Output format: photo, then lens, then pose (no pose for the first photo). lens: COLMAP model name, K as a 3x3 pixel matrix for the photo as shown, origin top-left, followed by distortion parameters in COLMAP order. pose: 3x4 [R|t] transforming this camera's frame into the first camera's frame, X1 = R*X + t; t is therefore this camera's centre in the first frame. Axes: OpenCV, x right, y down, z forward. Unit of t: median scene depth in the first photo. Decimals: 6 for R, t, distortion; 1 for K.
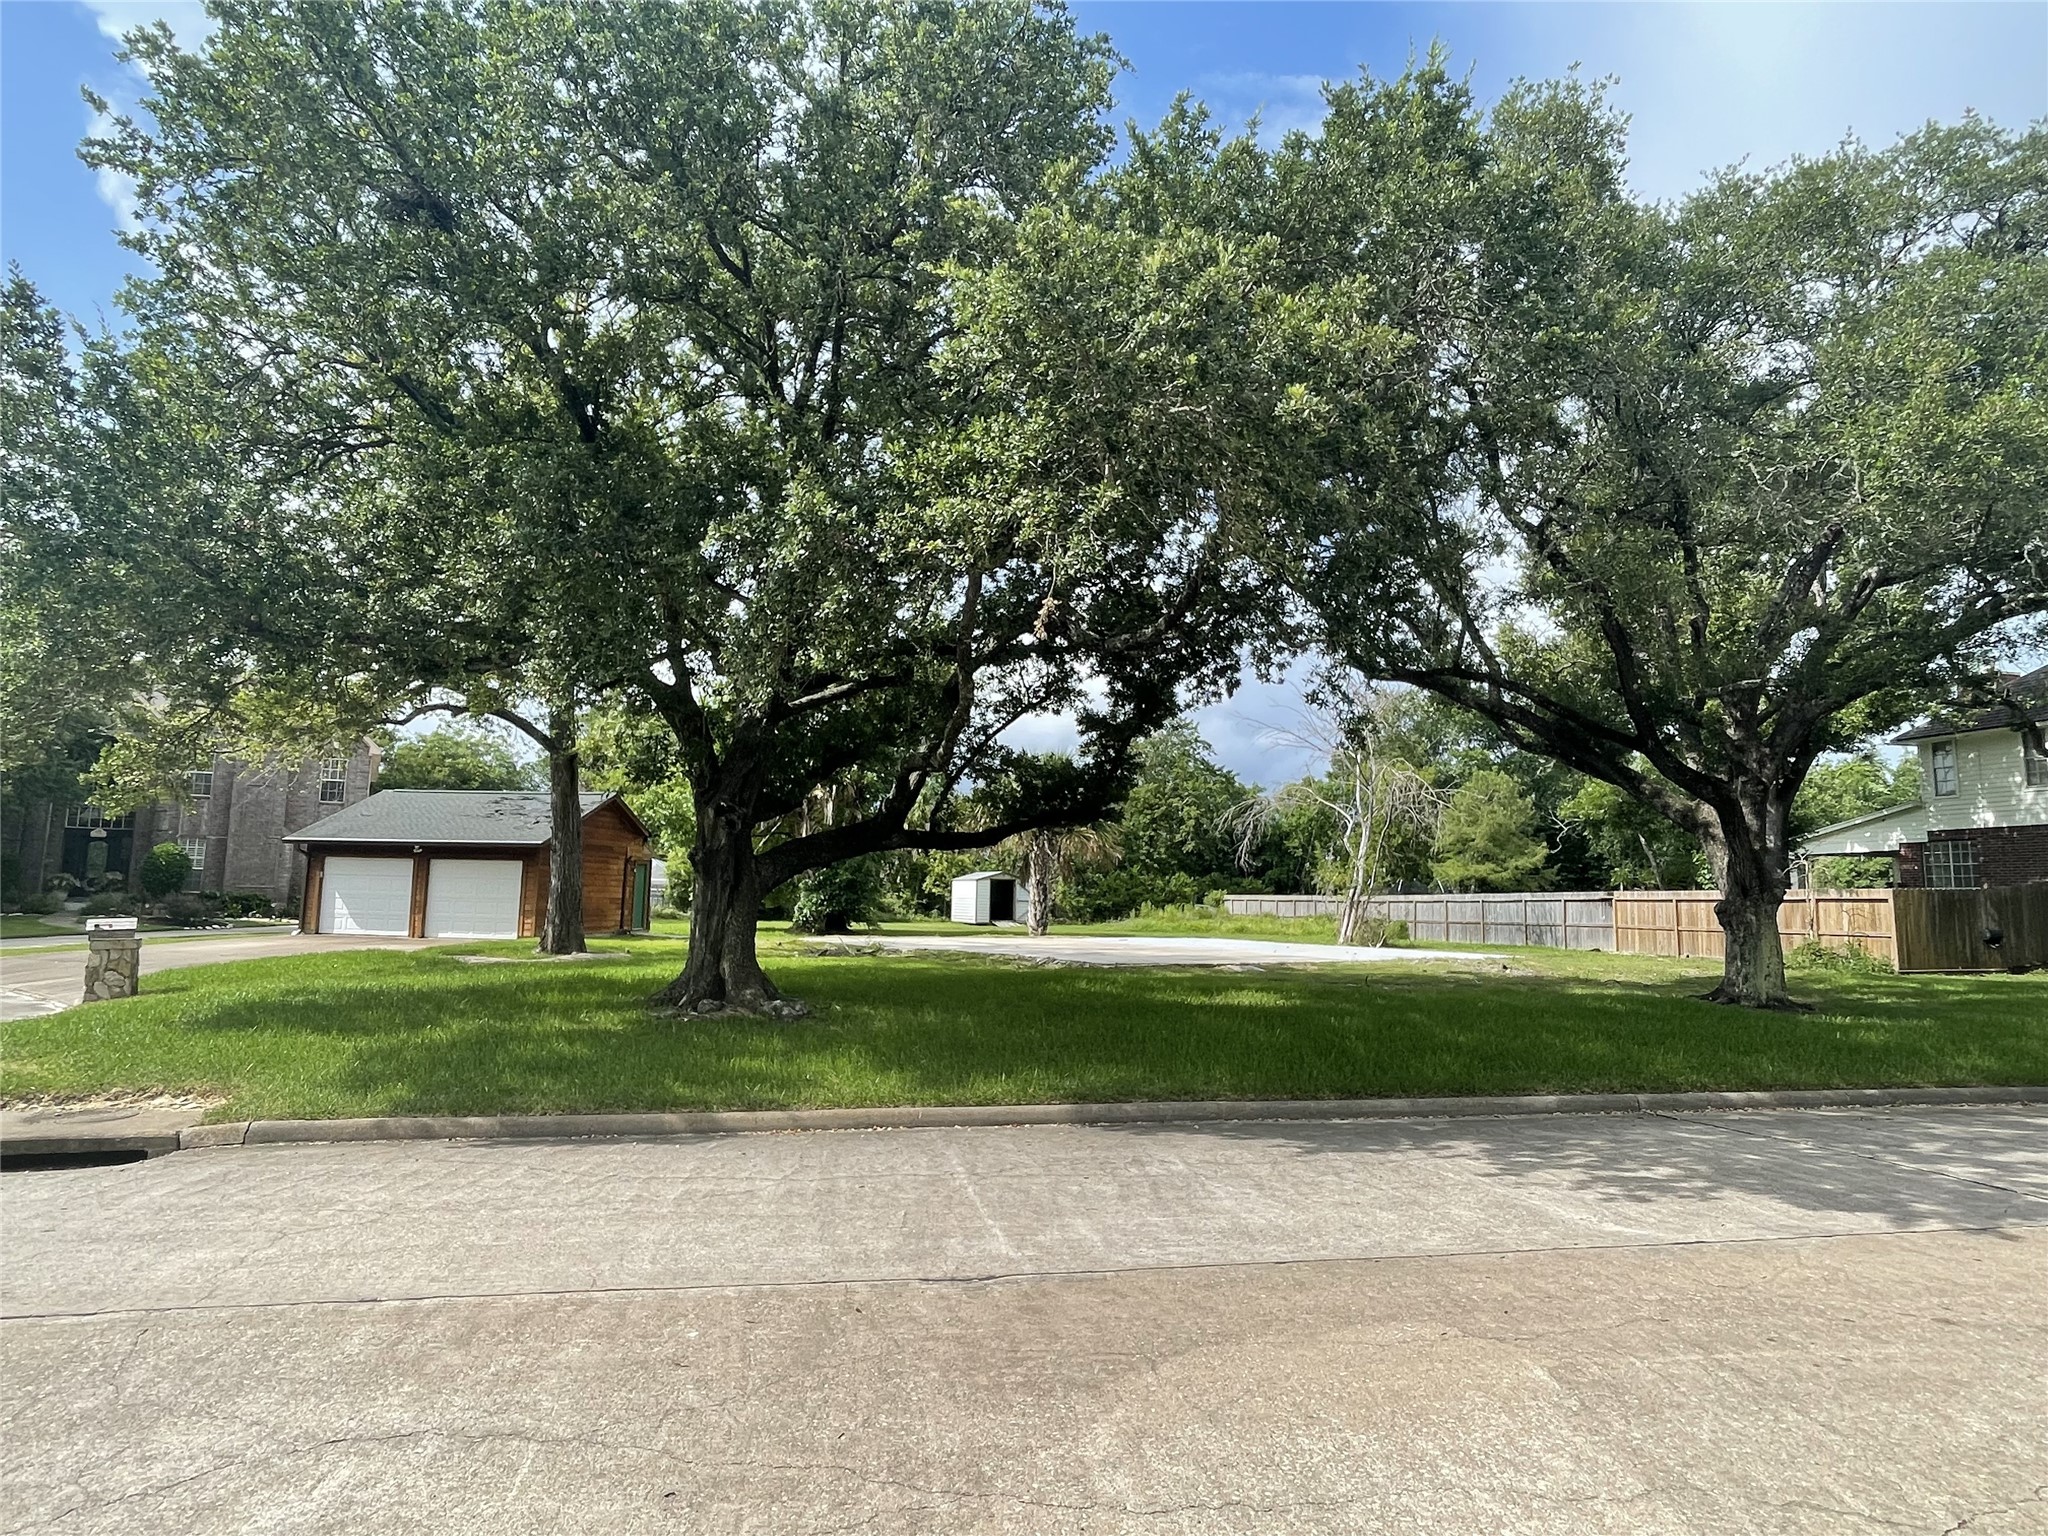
lens RADIAL K [[1142.5, 0, 1011.0], [0, 1142.5, 766.6], [0, 0, 1]] dist [-0.004159, -0.010618]
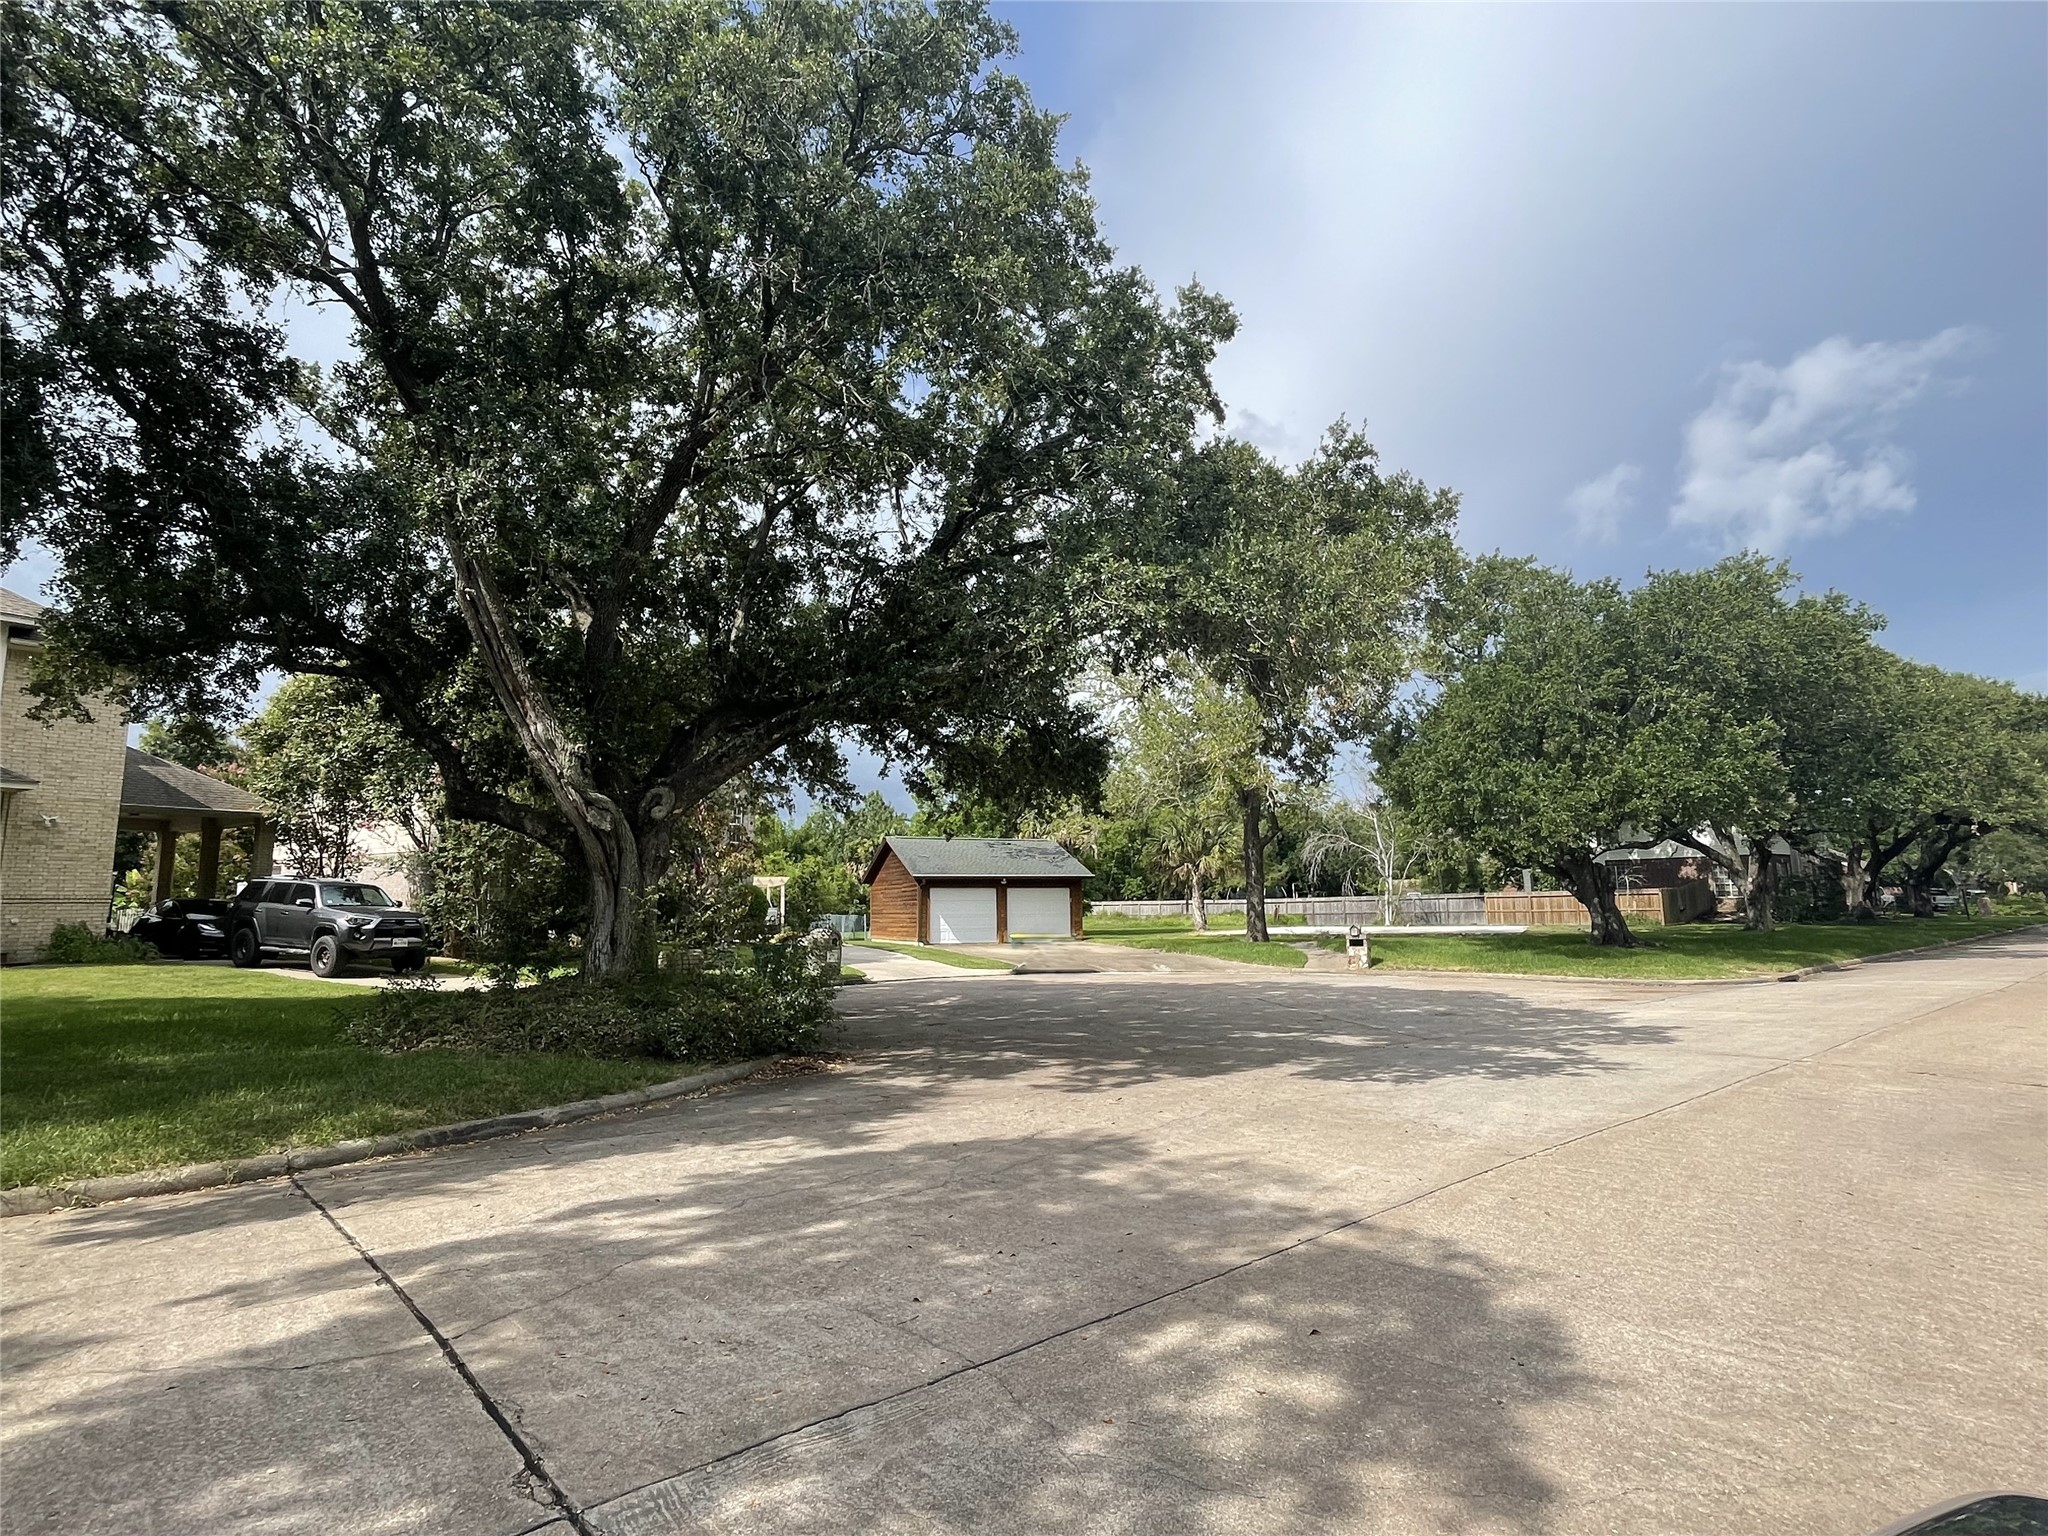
lens RADIAL K [[1050.8, 0, 1015.1], [0, 1050.8, 779.0], [0, 0, 1]] dist [-0.012837, 0.005622]
pose [[0.867036, 0.032781, 0.497167, -0.885215], [-0.030206, 0.999456, -0.013223, -0.029383], [-0.497330, -0.003553, 0.867554, -0.110199]]
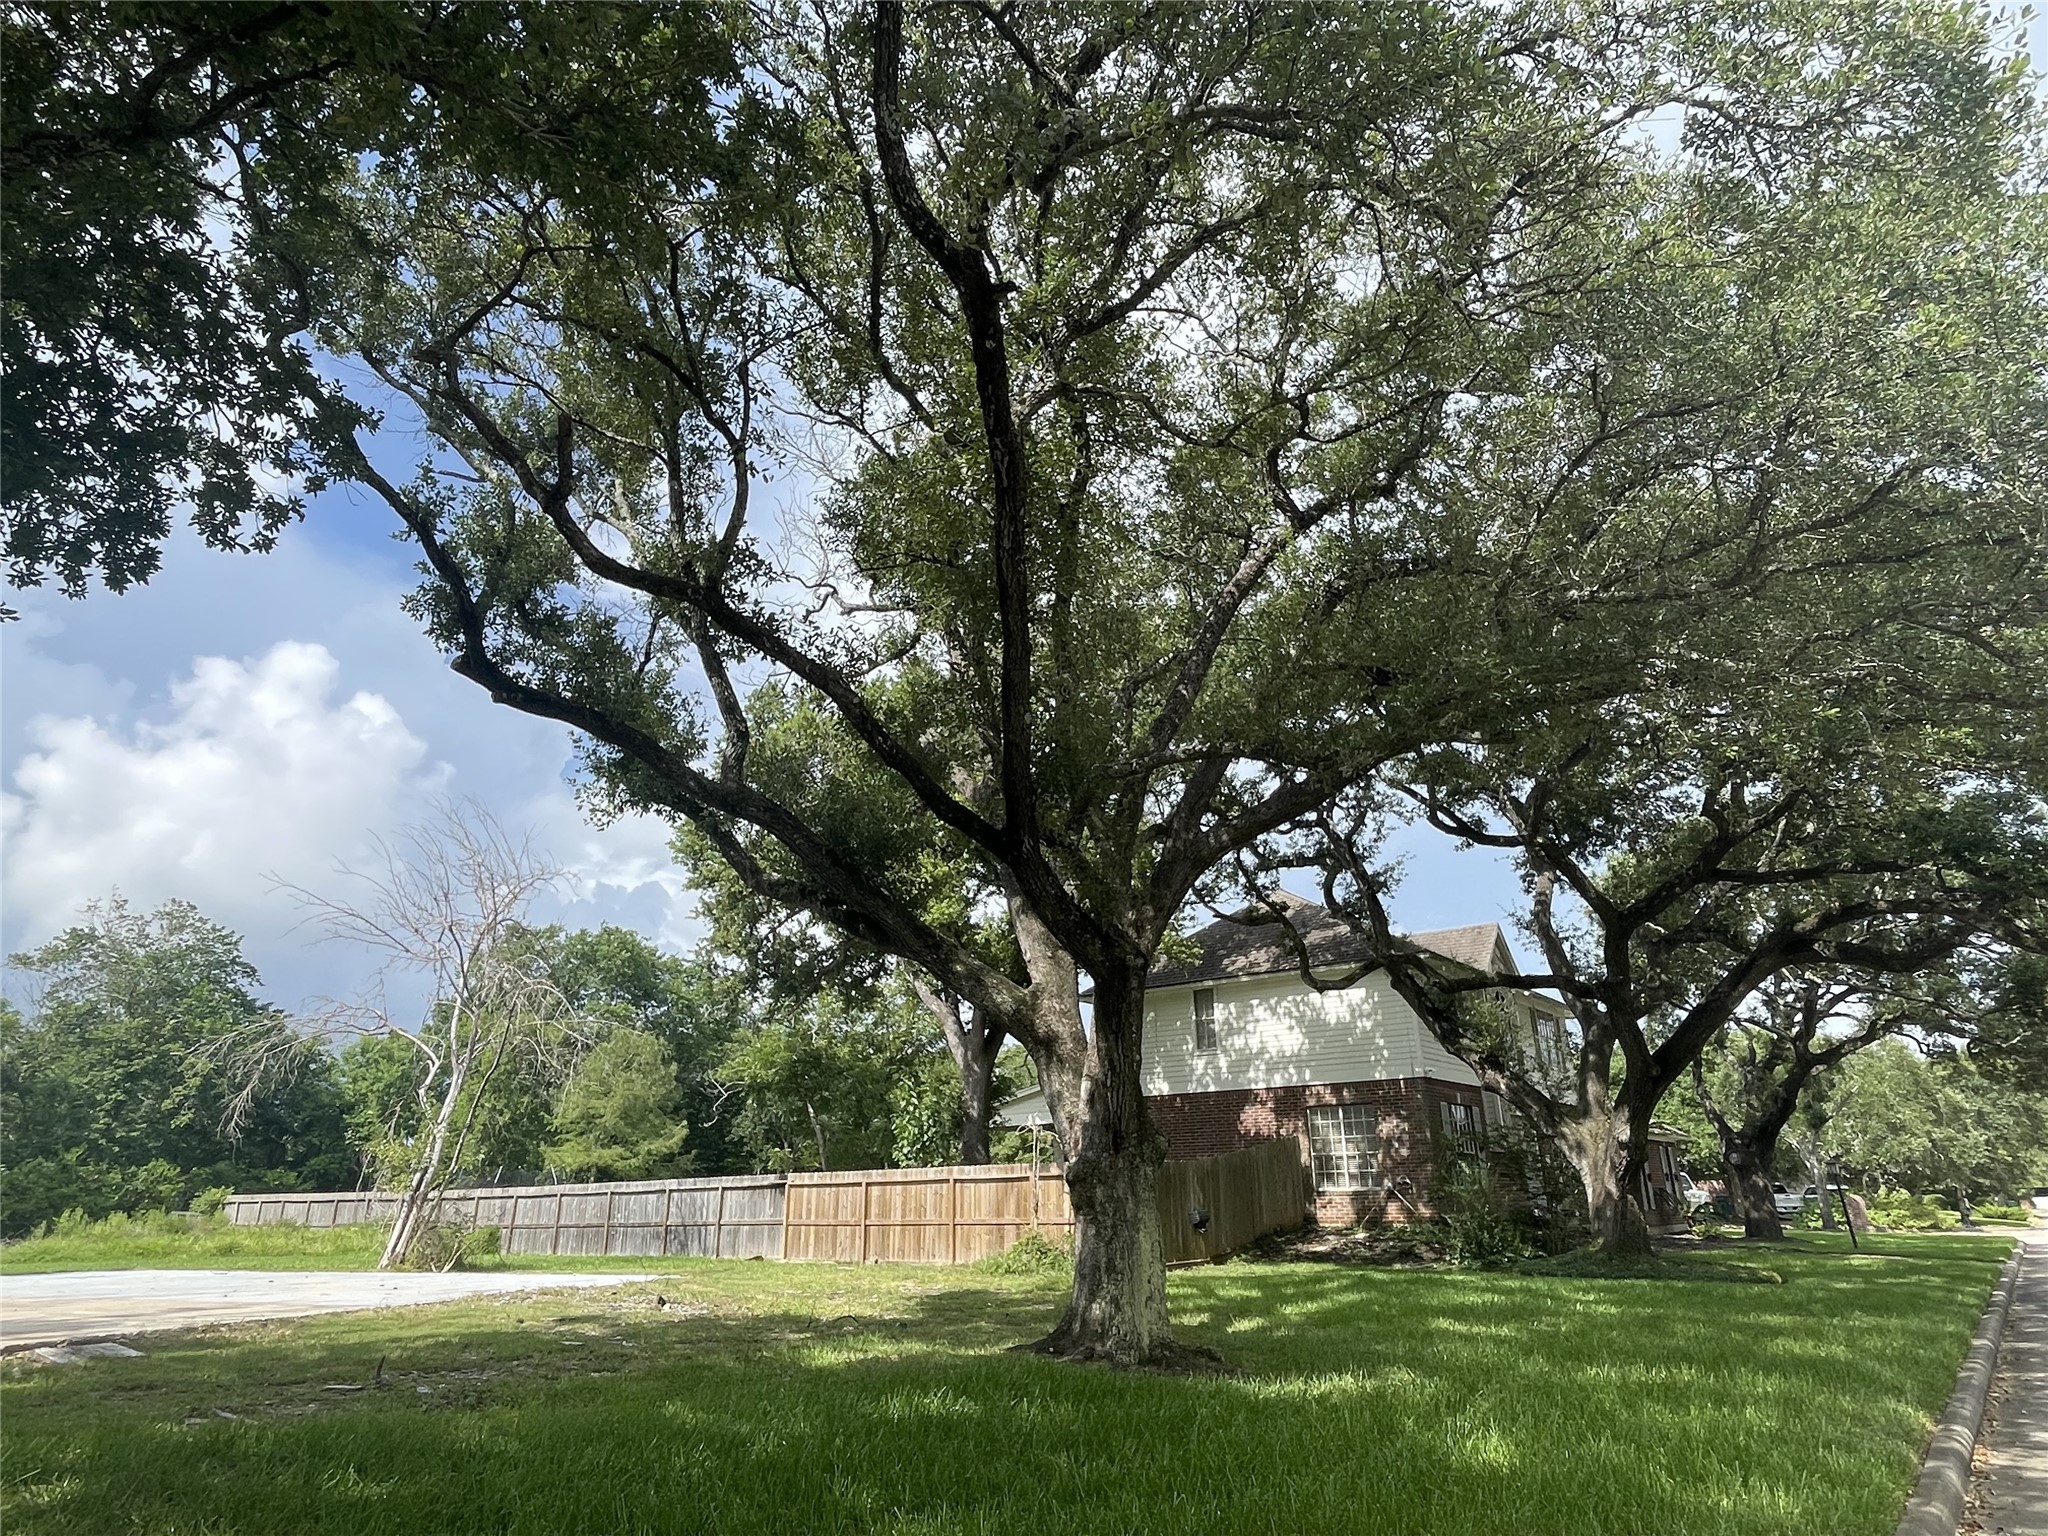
lens RADIAL K [[1193.4, 0, 1010.9], [0, 1193.4, 757.3], [0, 0, 1]] dist [-0.003998, 0.001185]
pose [[0.757591, 0.207845, 0.618754, 0.082121], [-0.053744, 0.964592, -0.258213, 0.034052], [-0.650513, 0.162366, 0.741937, 0.236459]]
